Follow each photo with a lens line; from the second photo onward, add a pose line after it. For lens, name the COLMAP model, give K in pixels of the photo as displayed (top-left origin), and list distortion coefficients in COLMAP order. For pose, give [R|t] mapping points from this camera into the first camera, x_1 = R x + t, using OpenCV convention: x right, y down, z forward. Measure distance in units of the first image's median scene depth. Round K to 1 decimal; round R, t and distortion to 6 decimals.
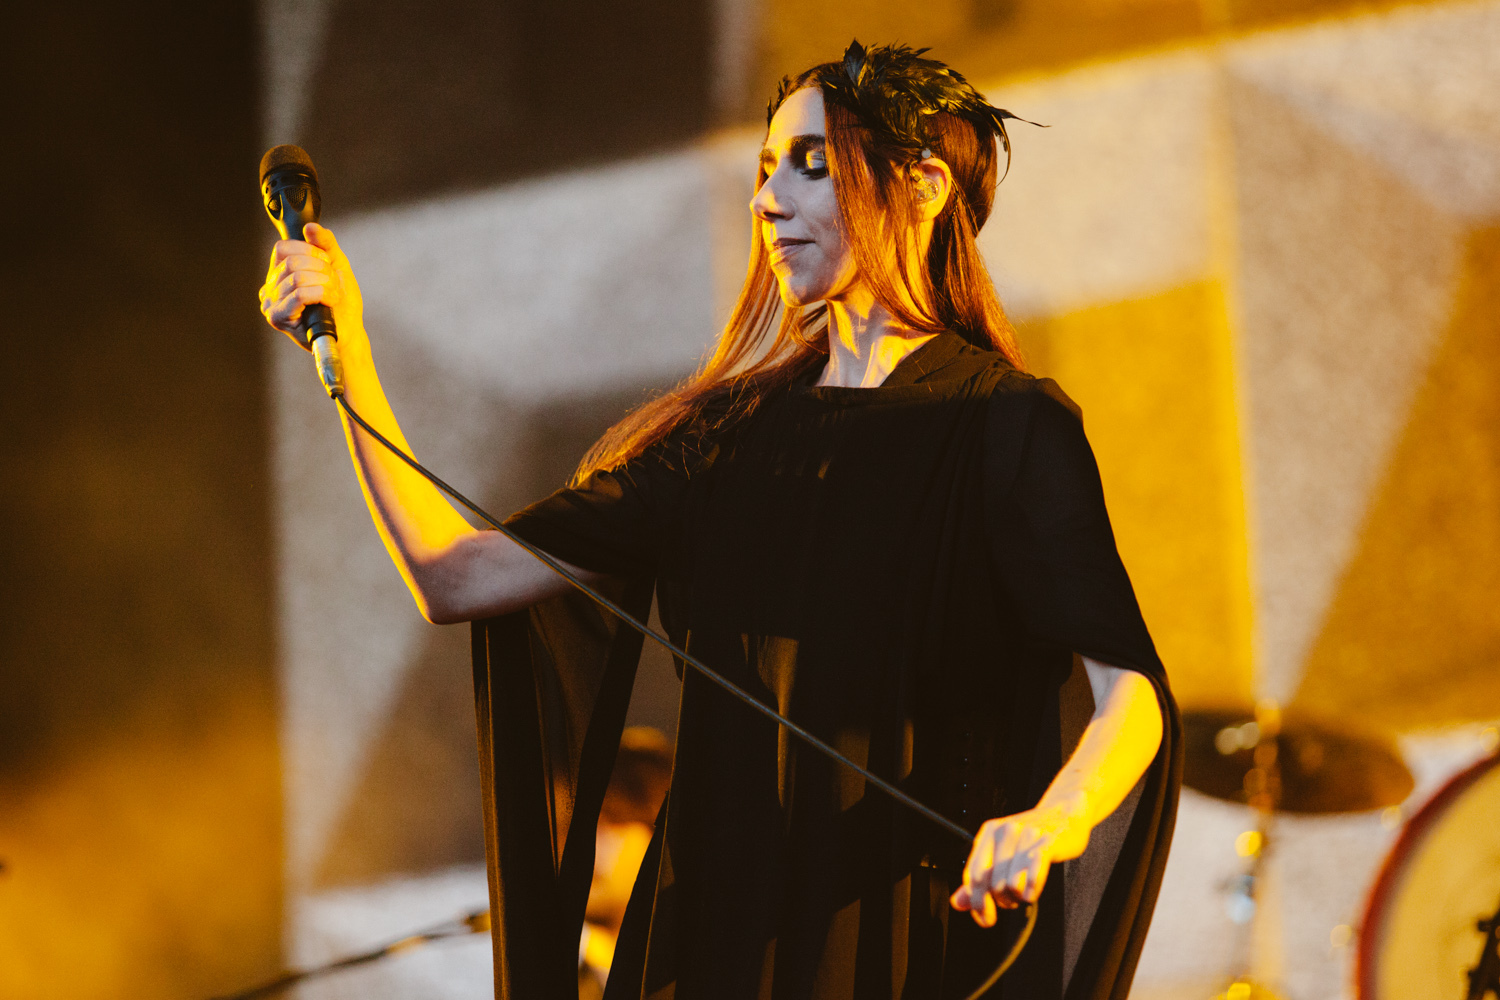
lens RADIAL K [[7548.4, 0, 751.1], [0, 7548.4, 500.3], [0, 0, 1]] dist [0.500212, 0.000000]
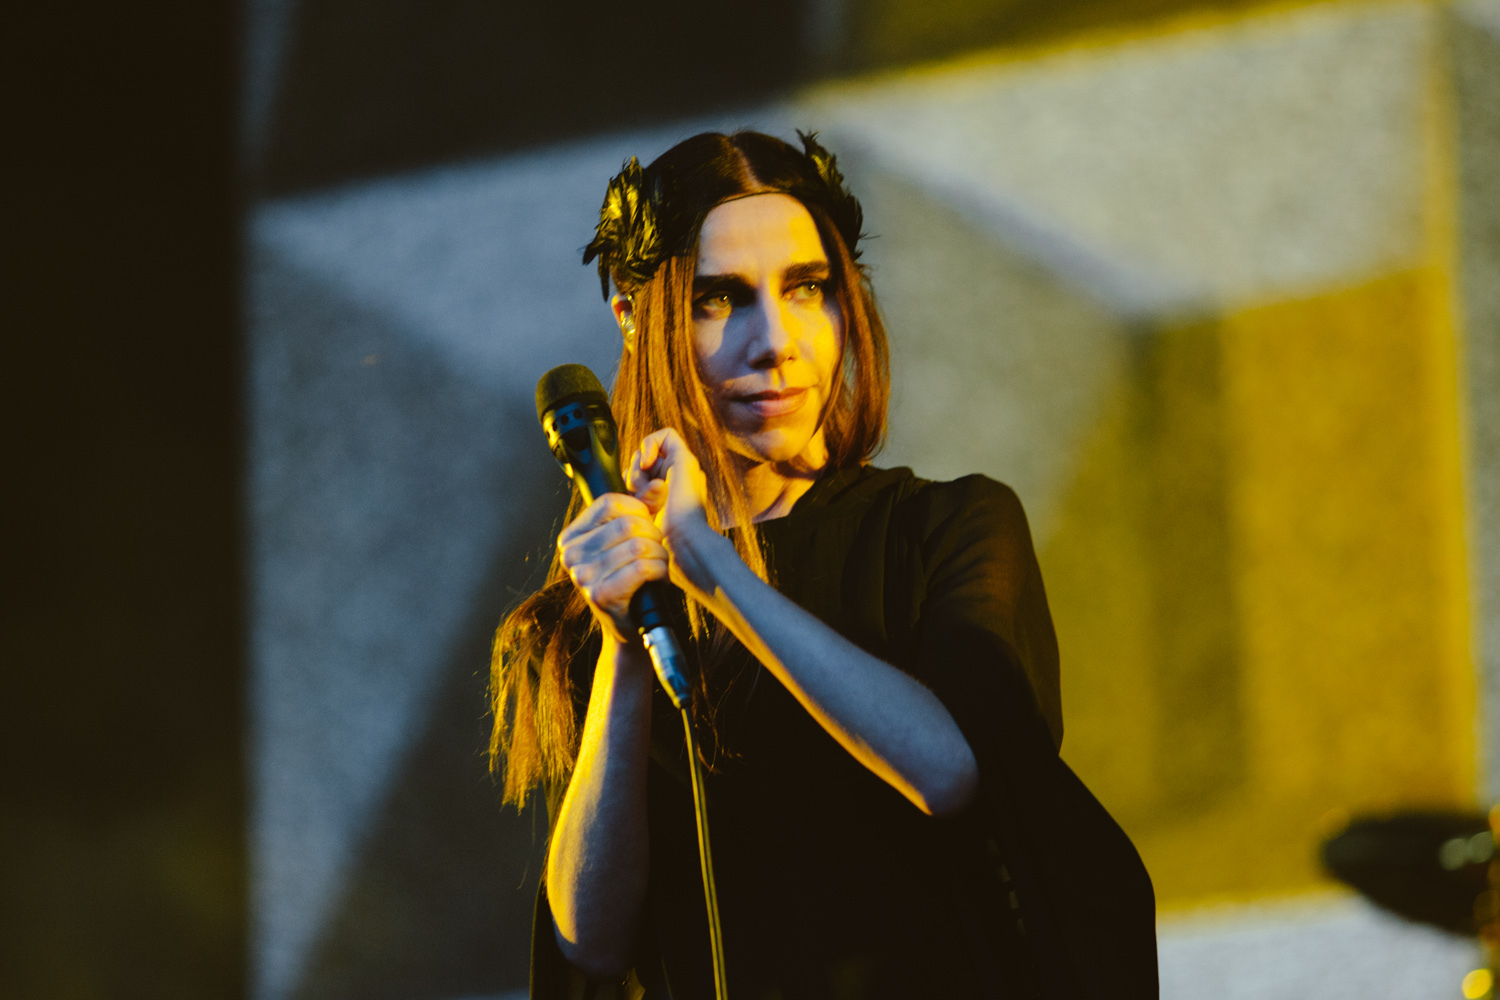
lens RADIAL K [[8208.7, 0, 749.8], [0, 8208.7, 500.6], [0, 0, 1]] dist [-0.242031, 0.000000]
pose [[0.999918, 0.012831, -0.000135, -0.009934], [-0.012832, 0.999871, -0.009680, 0.003857], [0.000011, 0.009681, 0.999953, 0.136397]]
